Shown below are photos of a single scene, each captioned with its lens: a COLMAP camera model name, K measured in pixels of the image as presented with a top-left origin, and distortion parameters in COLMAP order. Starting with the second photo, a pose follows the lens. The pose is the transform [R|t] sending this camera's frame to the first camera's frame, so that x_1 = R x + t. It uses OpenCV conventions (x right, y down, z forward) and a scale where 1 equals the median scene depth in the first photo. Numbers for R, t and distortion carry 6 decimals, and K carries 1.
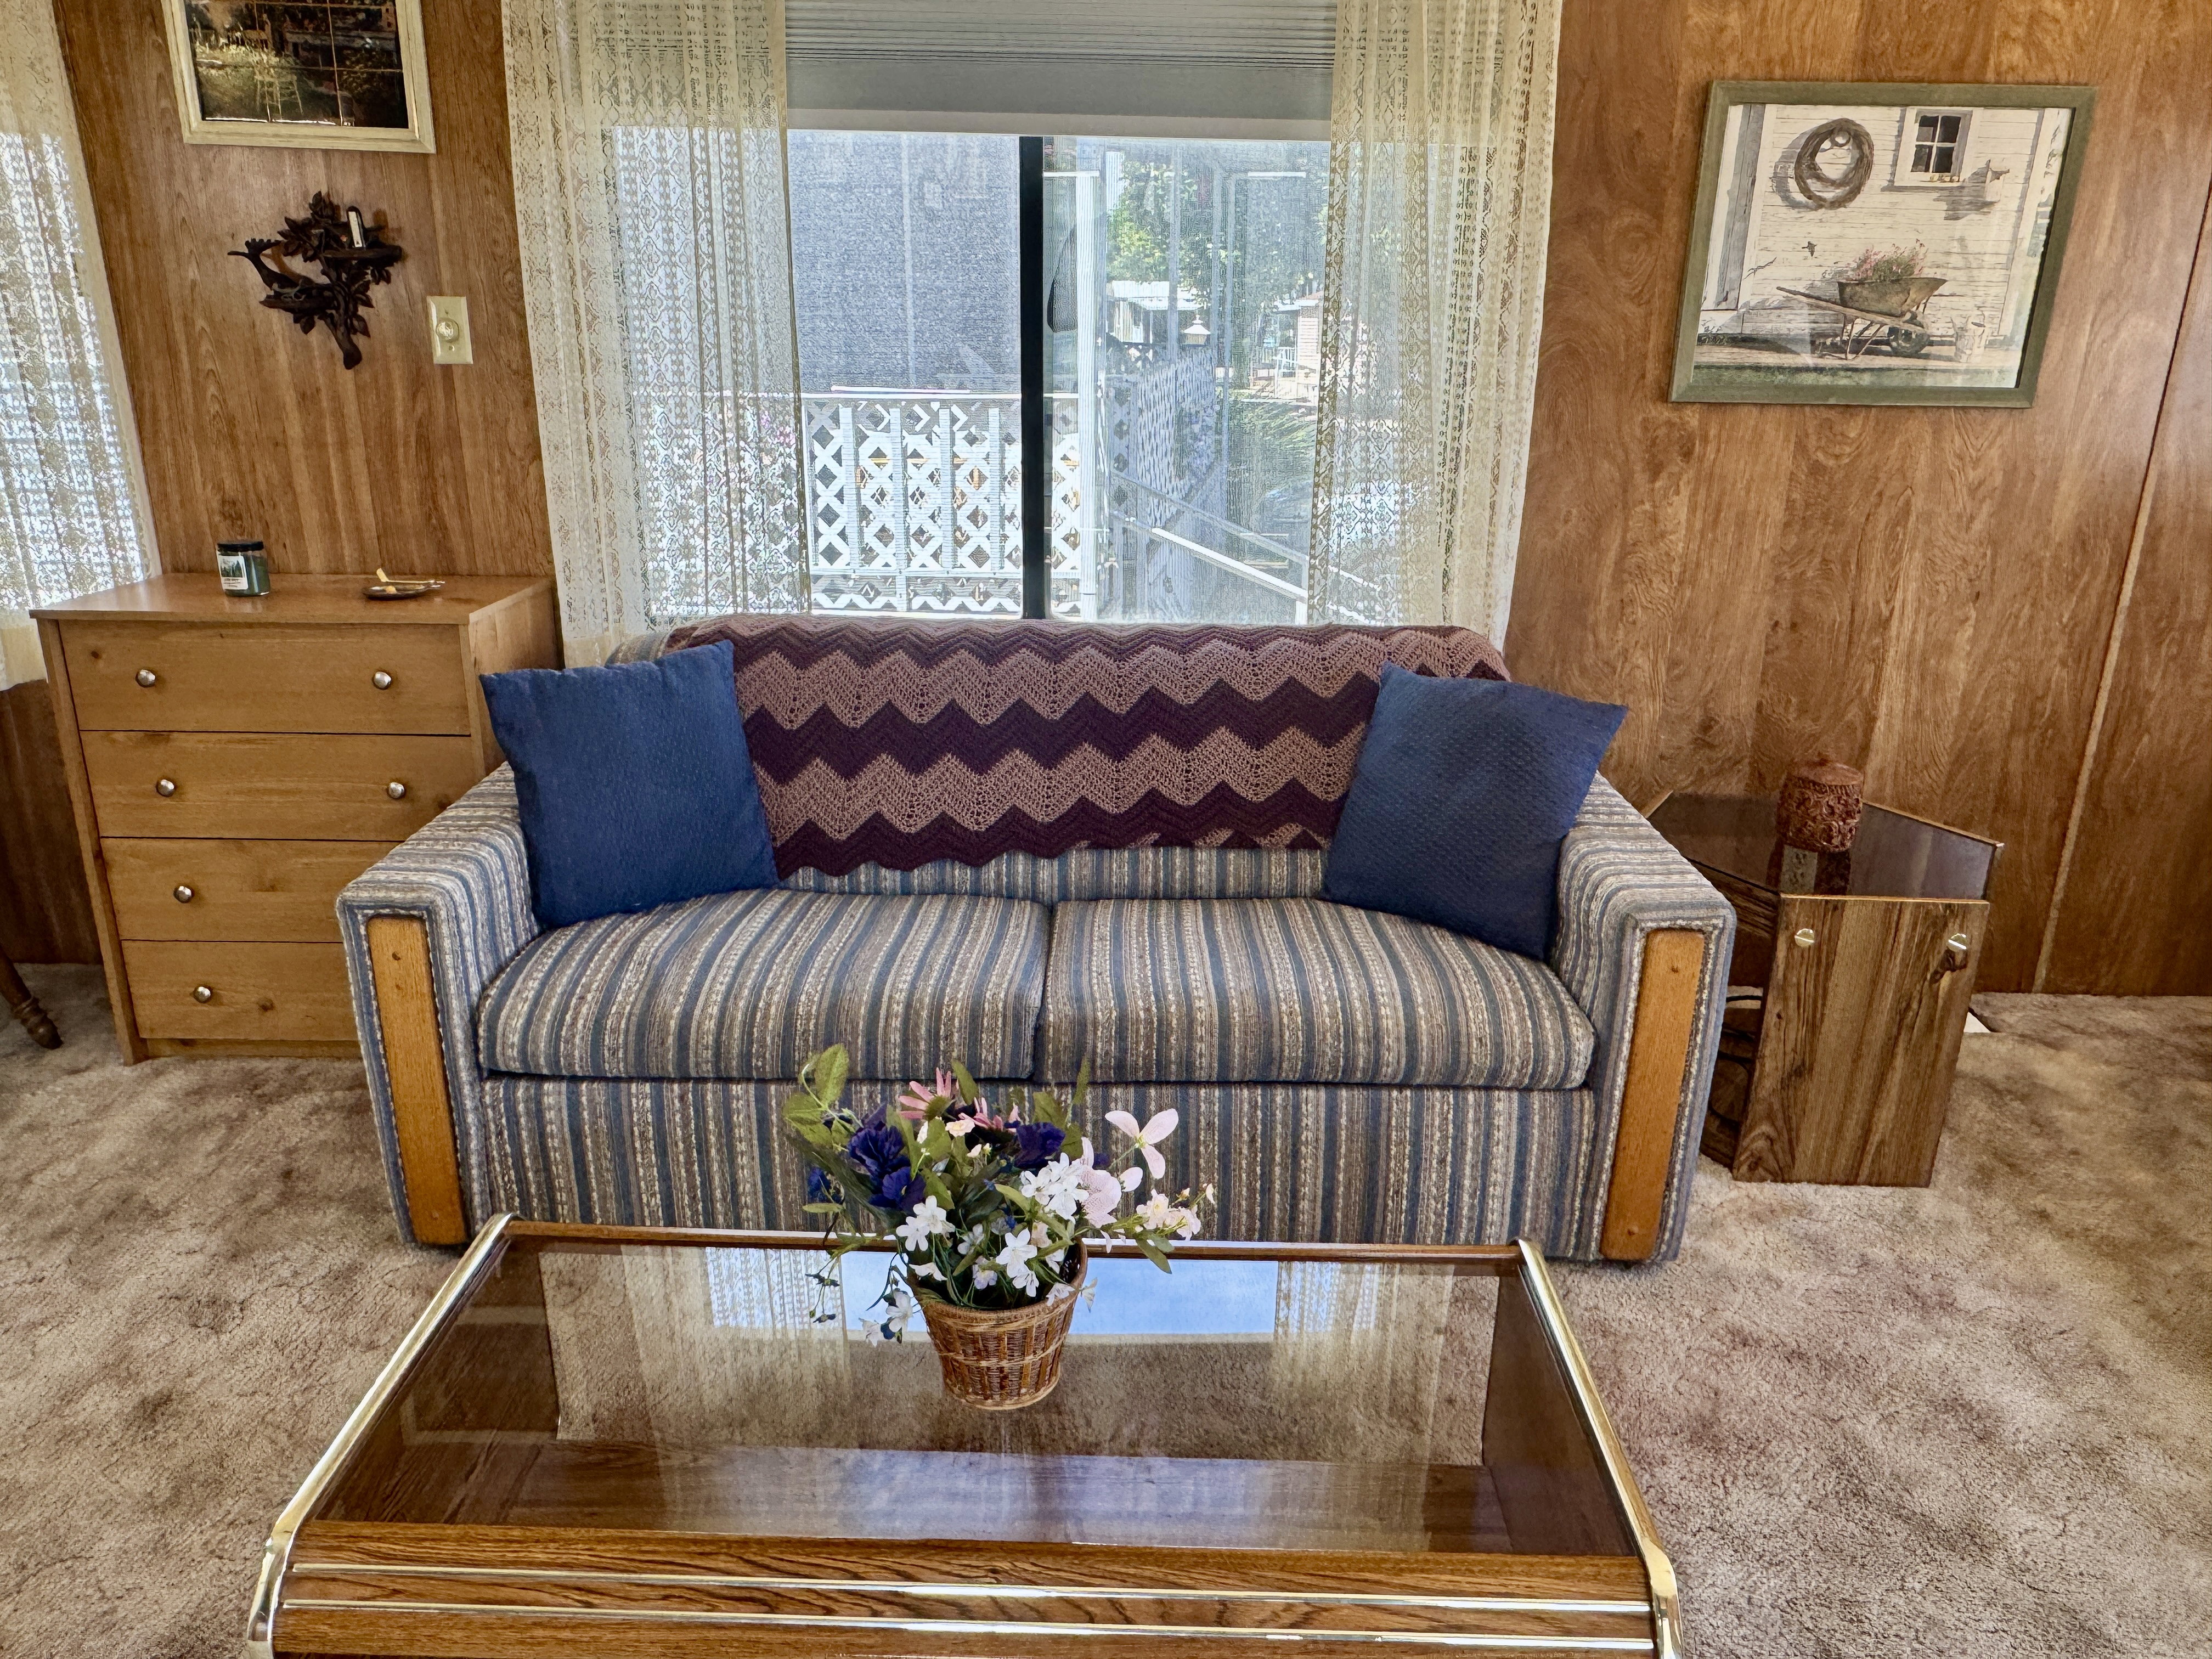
lens RADIAL K [[1541.9, 0, 1108.0], [0, 1541.9, 832.3], [0, 0, 1]] dist [-0.008047, 0.006435]
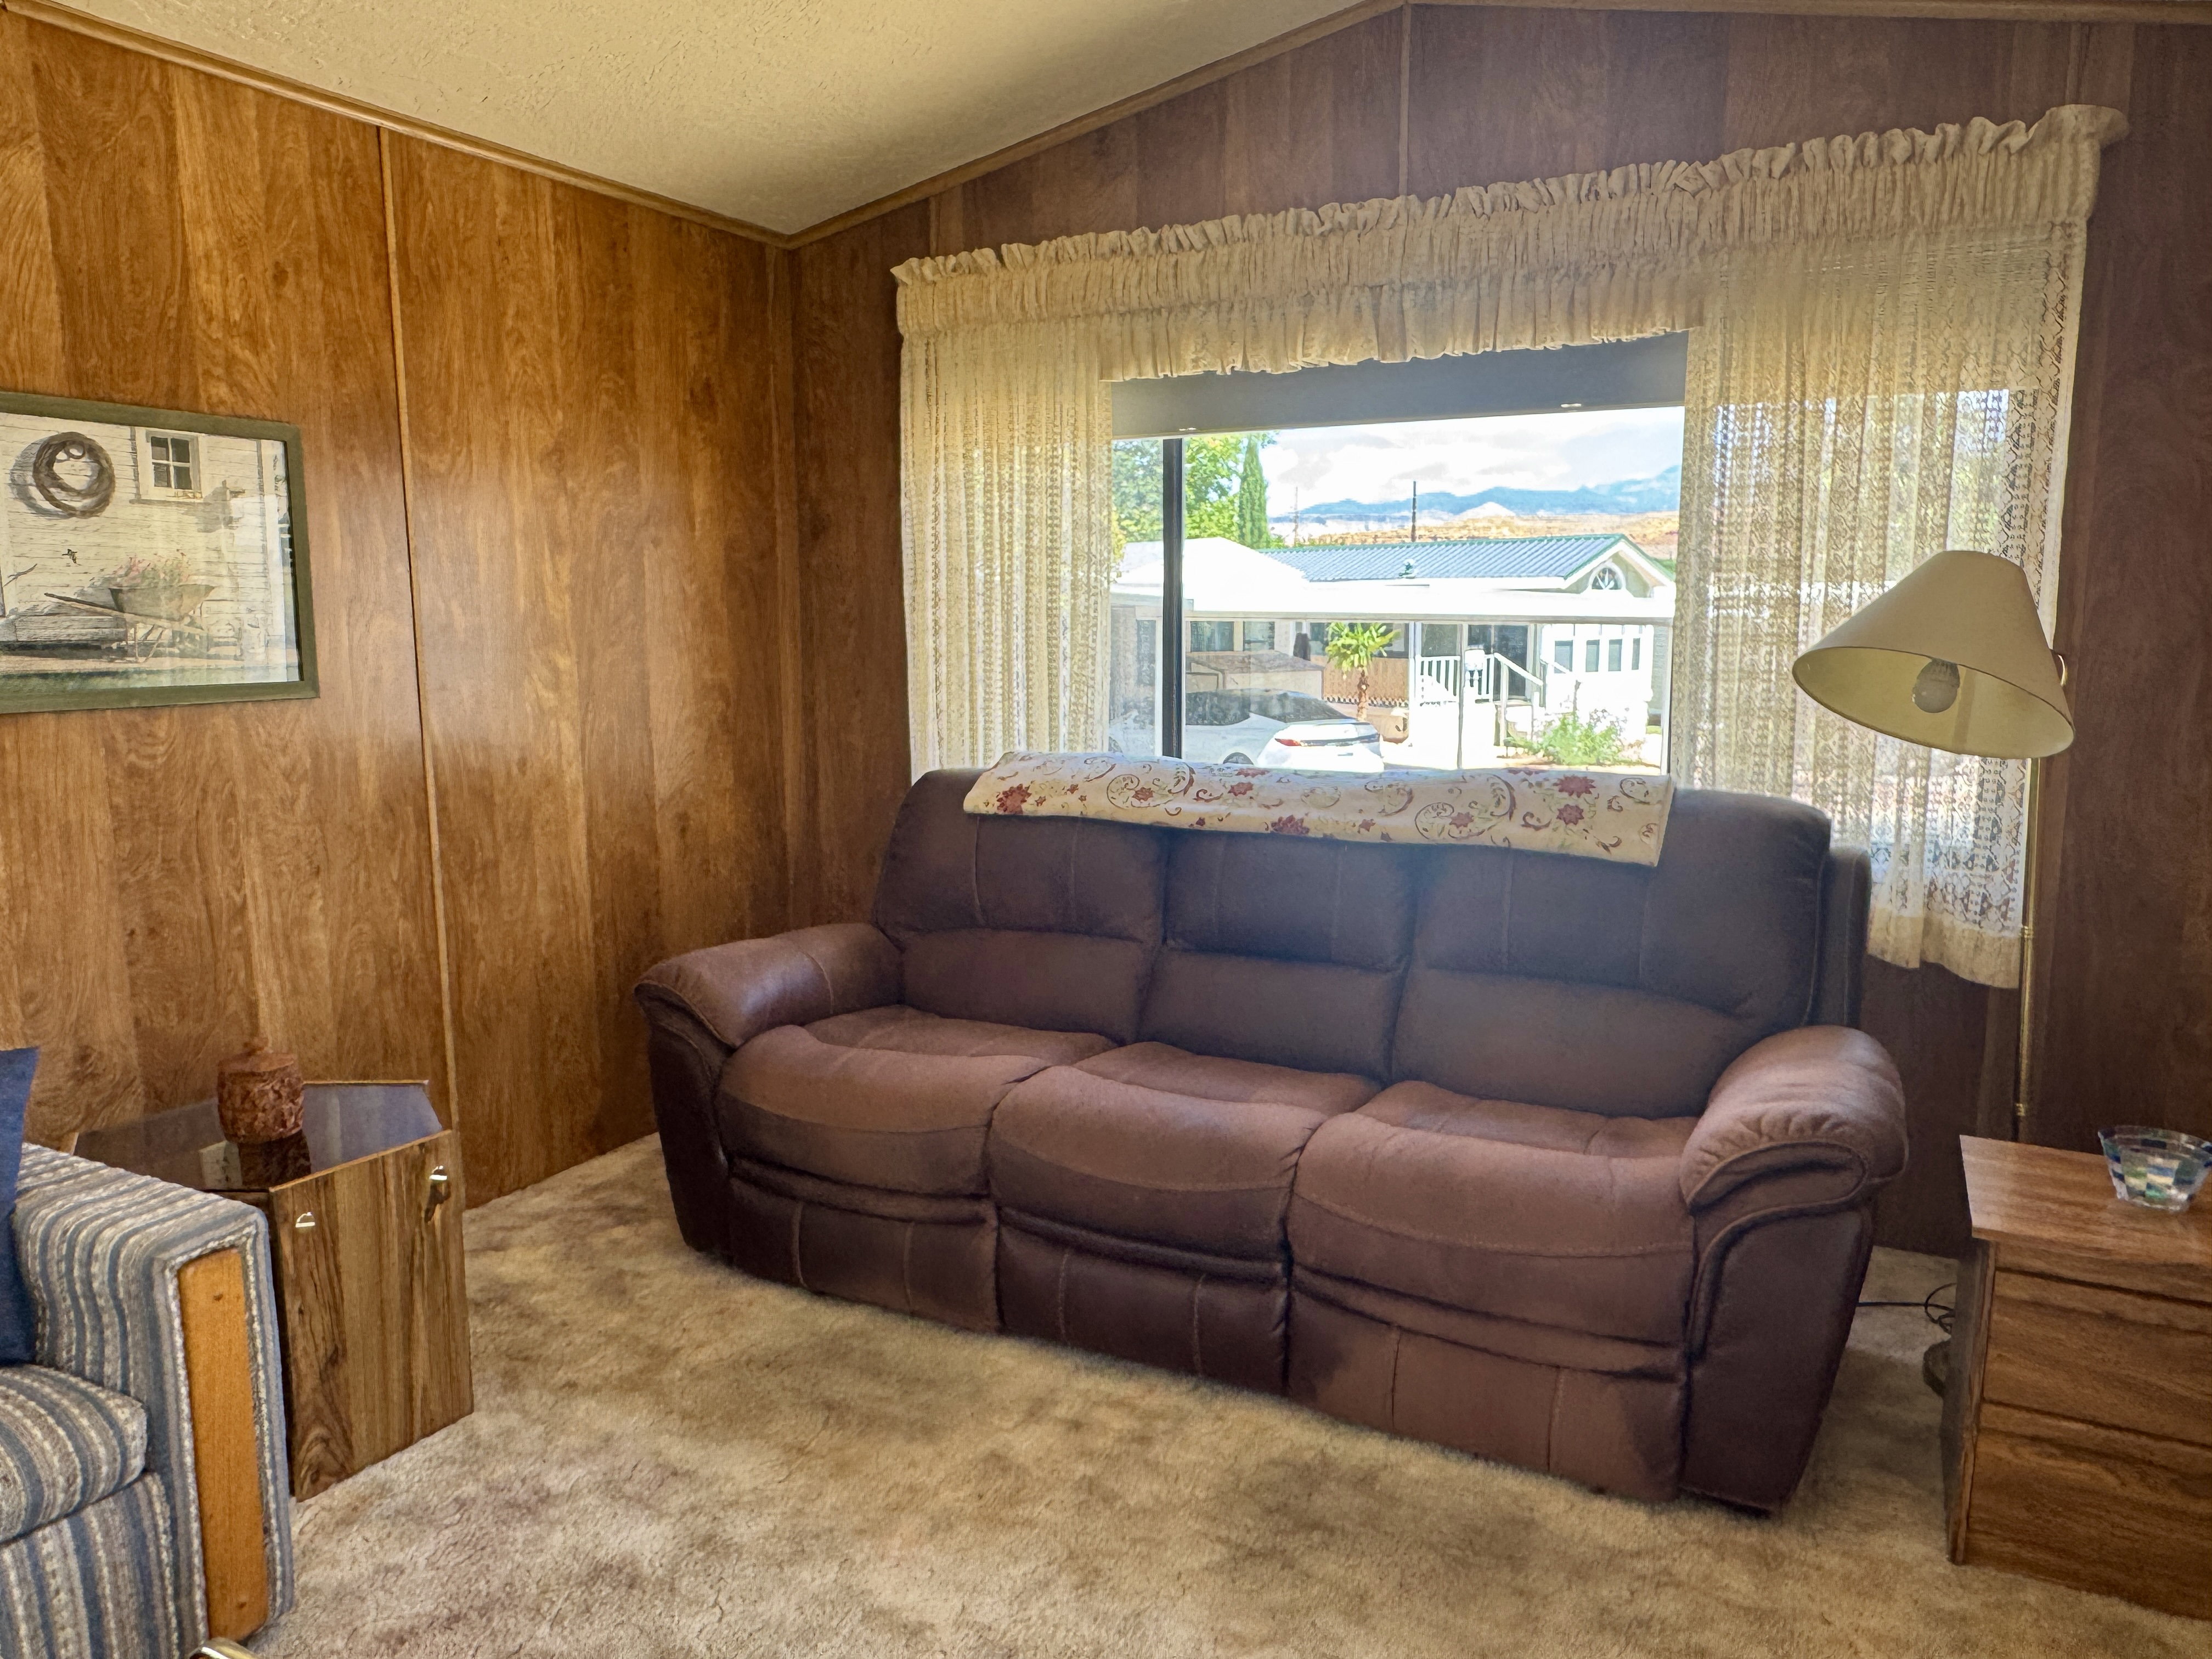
lens RADIAL K [[1541.9, 0, 1108.0], [0, 1541.9, 832.3], [0, 0, 1]] dist [-0.008047, 0.006435]
pose [[0.460078, -0.139220, 0.876896, -0.125740], [0.301363, 0.953486, -0.006735, -0.007617], [-0.835170, 0.267362, 0.480633, 0.029847]]
